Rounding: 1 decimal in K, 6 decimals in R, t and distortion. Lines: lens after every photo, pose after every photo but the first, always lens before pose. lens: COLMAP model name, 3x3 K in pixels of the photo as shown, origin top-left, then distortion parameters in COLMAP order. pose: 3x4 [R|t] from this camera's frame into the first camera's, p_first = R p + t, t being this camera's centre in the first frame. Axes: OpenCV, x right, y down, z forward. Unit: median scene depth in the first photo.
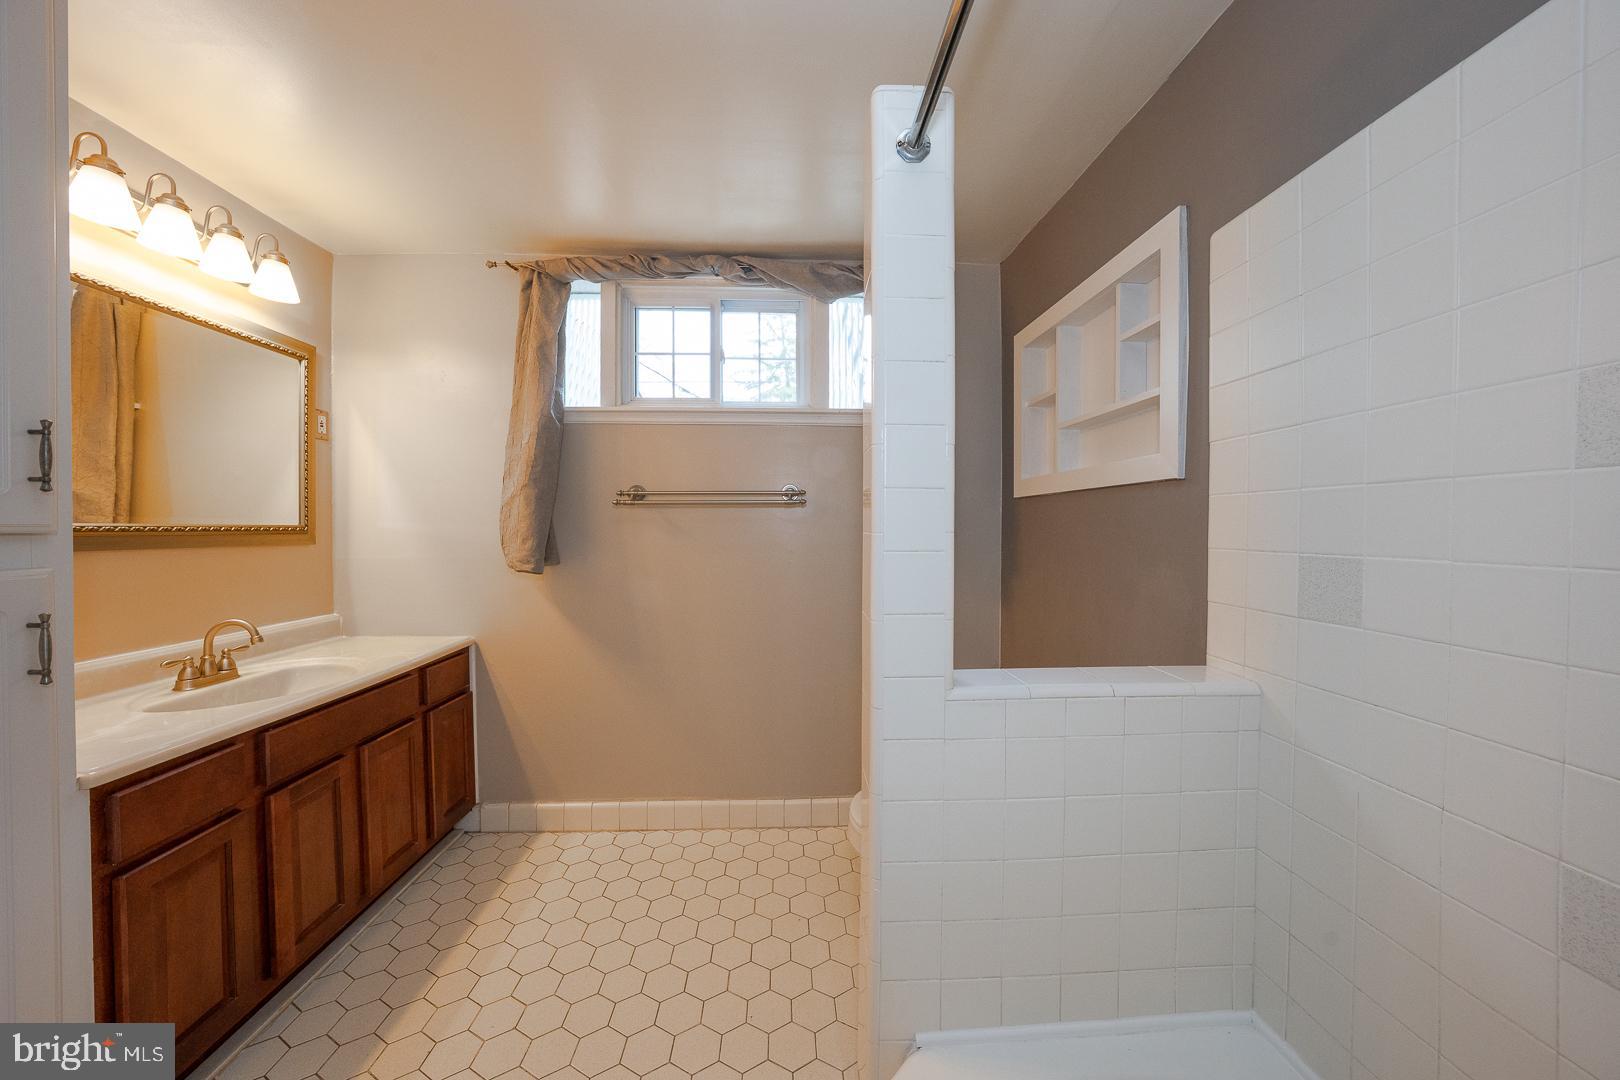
lens RADIAL K [[558.4, 0, 811.9], [0, 558.4, 535.2], [0, 0, 1]] dist [-0.027355, 0.005687]
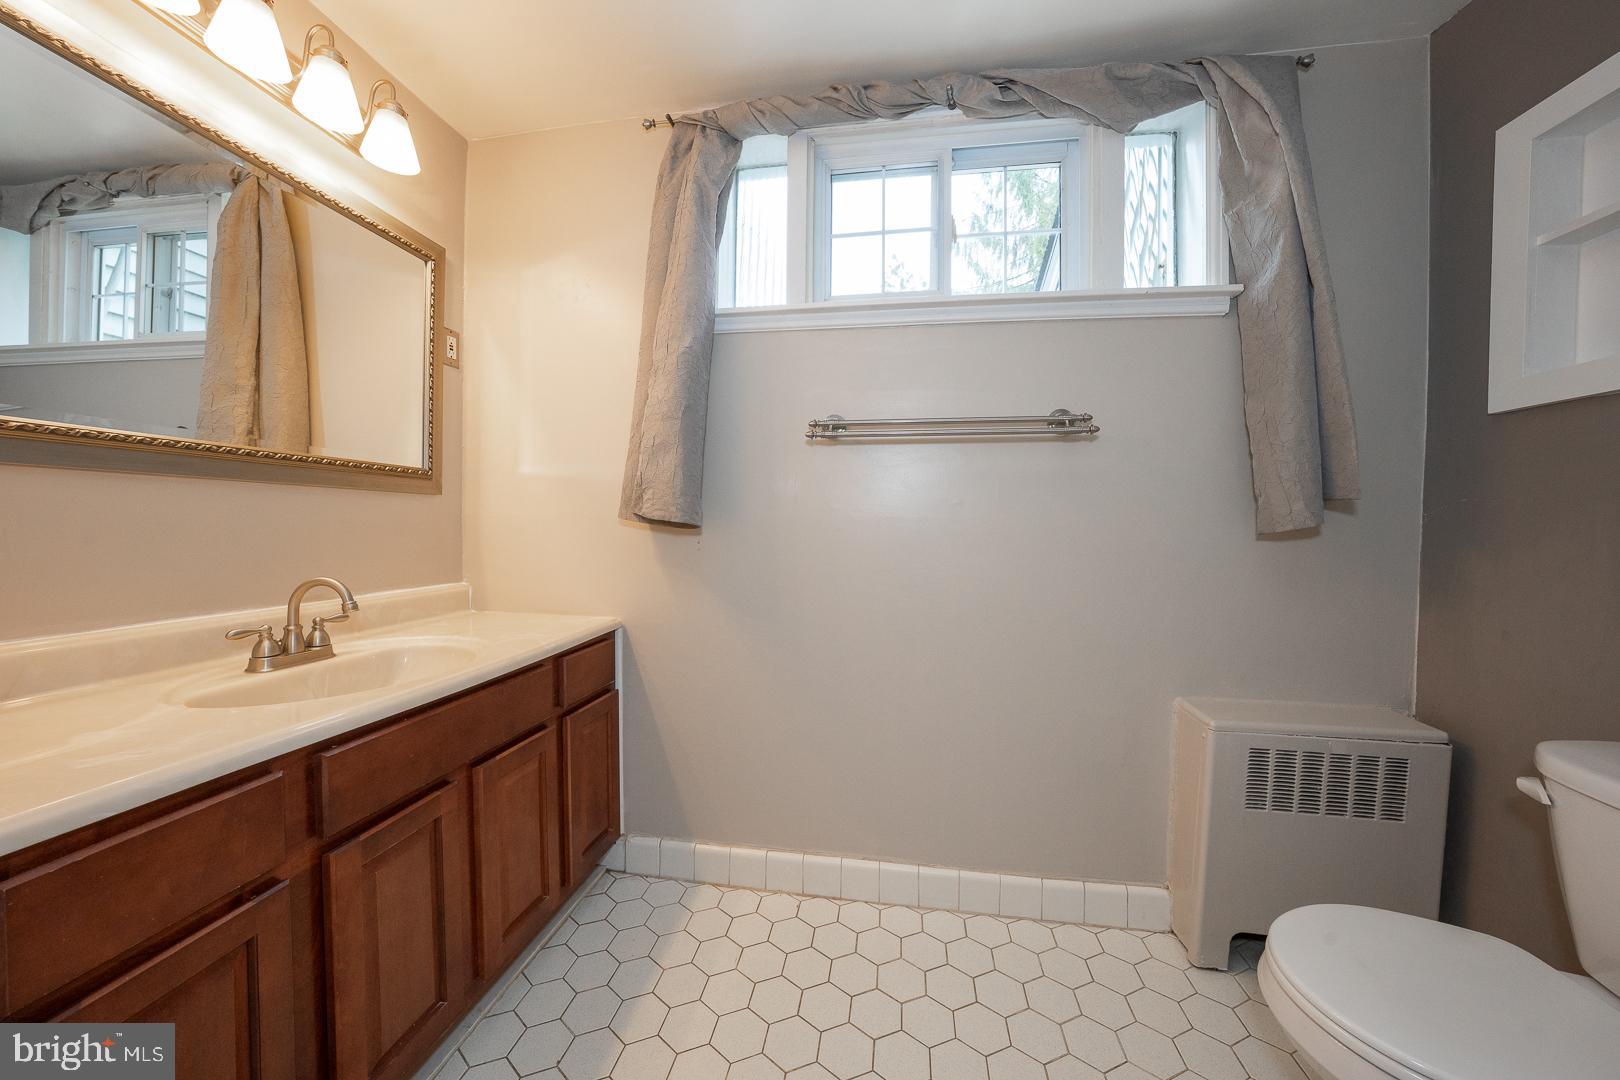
lens RADIAL K [[552.8, 0, 812.6], [0, 552.8, 534.6], [0, 0, 1]] dist [-0.020309, 0.000138]
pose [[0.980198, 0.012313, -0.197635, -0.233316], [-0.012237, 0.999924, 0.001605, 0.073537], [0.197640, 0.000845, 0.980274, 0.350581]]
